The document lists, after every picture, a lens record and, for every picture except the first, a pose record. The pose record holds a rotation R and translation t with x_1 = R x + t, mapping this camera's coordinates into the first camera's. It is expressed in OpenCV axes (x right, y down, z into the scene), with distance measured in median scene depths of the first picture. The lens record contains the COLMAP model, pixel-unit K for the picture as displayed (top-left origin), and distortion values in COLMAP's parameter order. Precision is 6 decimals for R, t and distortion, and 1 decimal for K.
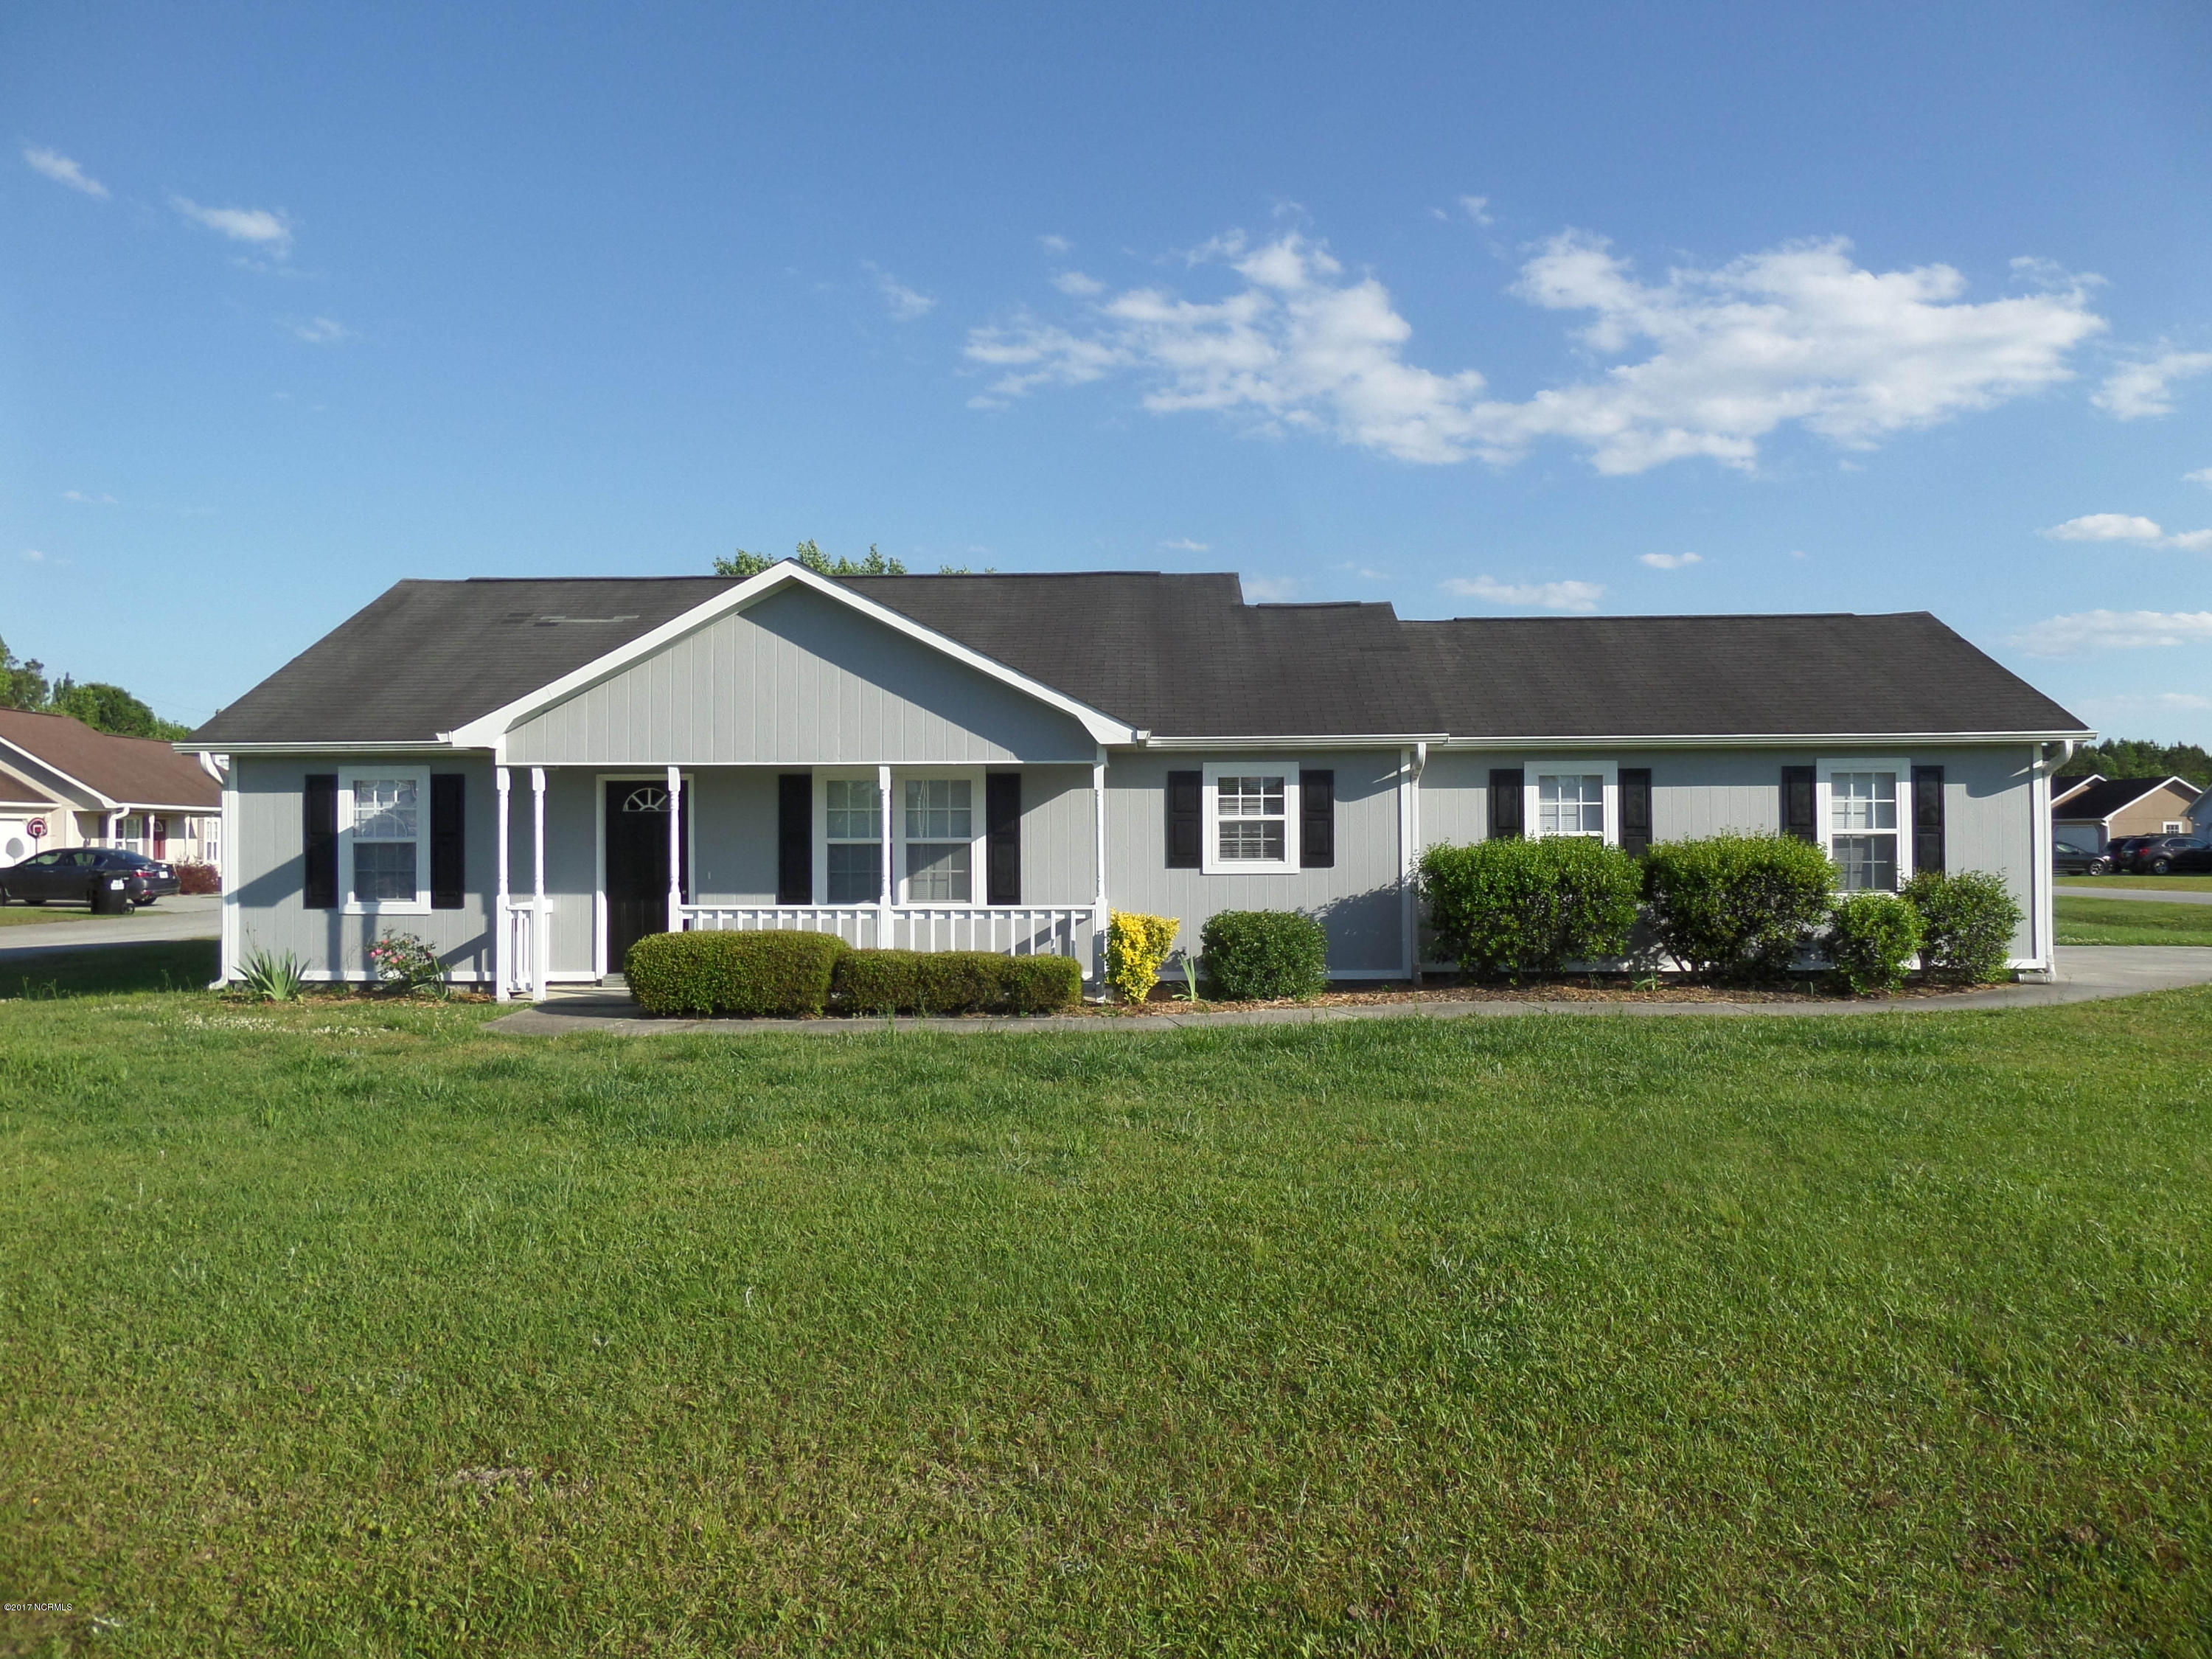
lens RADIAL K [[1507.4, 0, 1106.0], [0, 1507.4, 829.5], [0, 0, 1]] dist [0.024186, -0.001248]
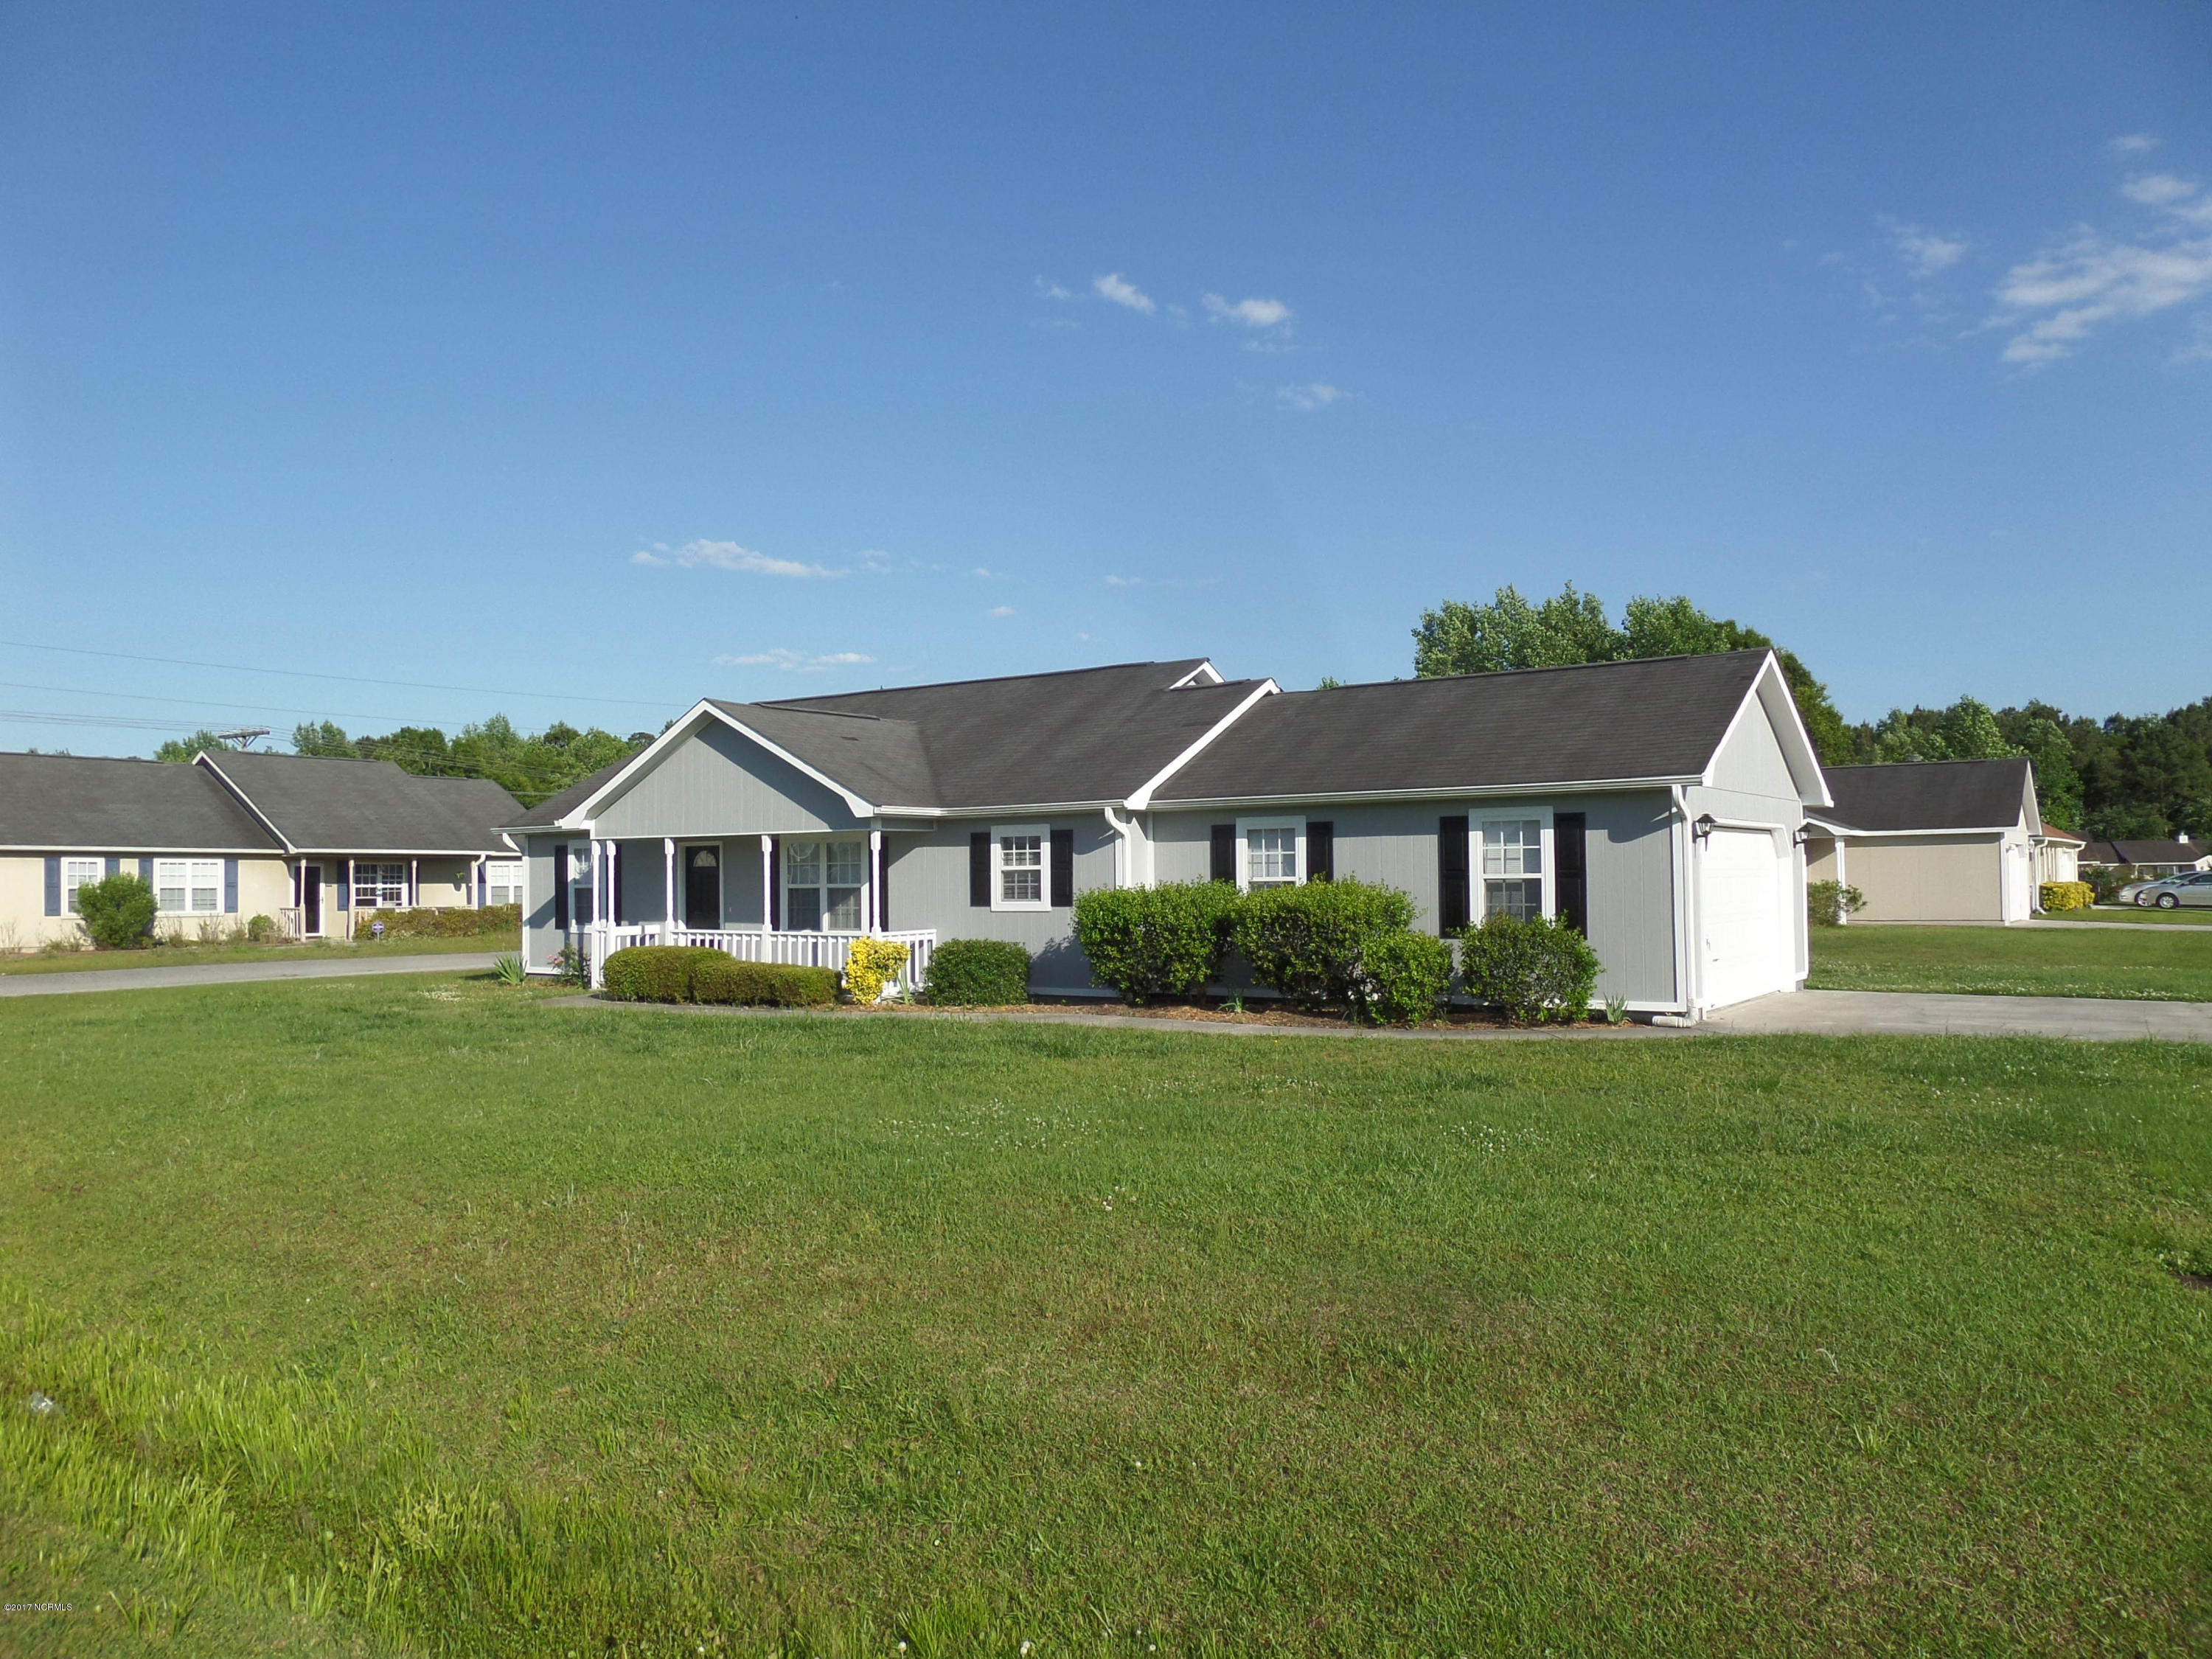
lens RADIAL K [[1575.8, 0, 1122.2], [0, 1575.8, 833.3], [0, 0, 1]] dist [0.120464, -0.000886]
pose [[0.839516, -0.019068, -0.543001, 0.903993], [0.008228, 0.999716, -0.022386, -0.006396], [0.543273, 0.014326, 0.839434, -0.089395]]
